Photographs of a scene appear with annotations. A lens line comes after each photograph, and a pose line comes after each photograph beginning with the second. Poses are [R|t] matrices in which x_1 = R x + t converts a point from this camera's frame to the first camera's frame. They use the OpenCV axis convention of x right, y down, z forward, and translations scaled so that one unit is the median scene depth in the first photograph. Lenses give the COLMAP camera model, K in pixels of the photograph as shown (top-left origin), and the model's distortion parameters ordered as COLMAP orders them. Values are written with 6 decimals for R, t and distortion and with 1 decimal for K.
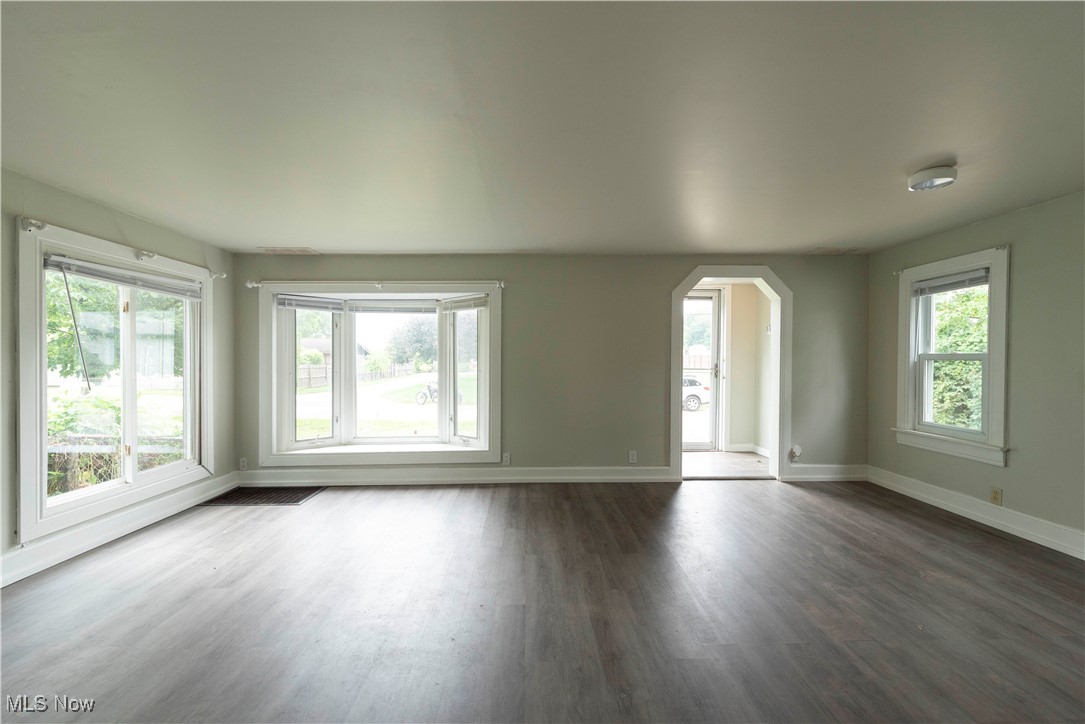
lens RADIAL K [[430.9, 0, 572.9], [0, 430.9, 362.6], [0, 0, 1]] dist [0.010353, -0.002201]
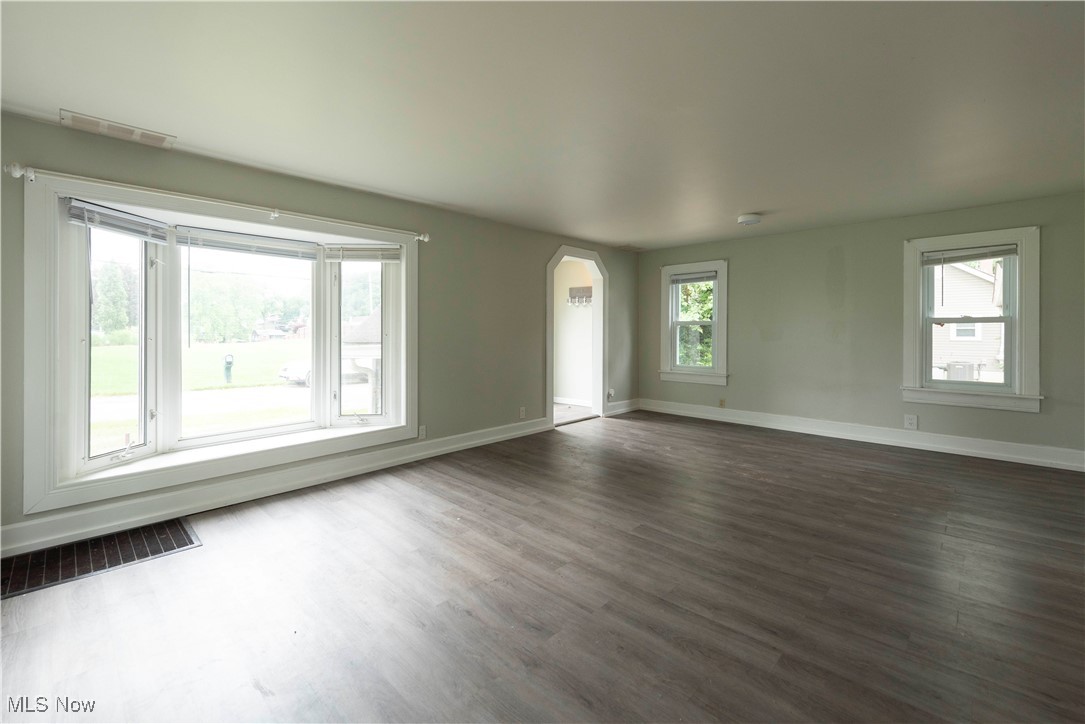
lens RADIAL K [[430.9, 0, 558.9], [0, 430.9, 336.3], [0, 0, 1]] dist [0.010353, -0.002201]
pose [[0.731785, -0.010280, 0.681458, -0.553070], [0.004694, 0.999939, 0.010043, 0.015644], [-0.681520, -0.004151, 0.731788, 0.146188]]
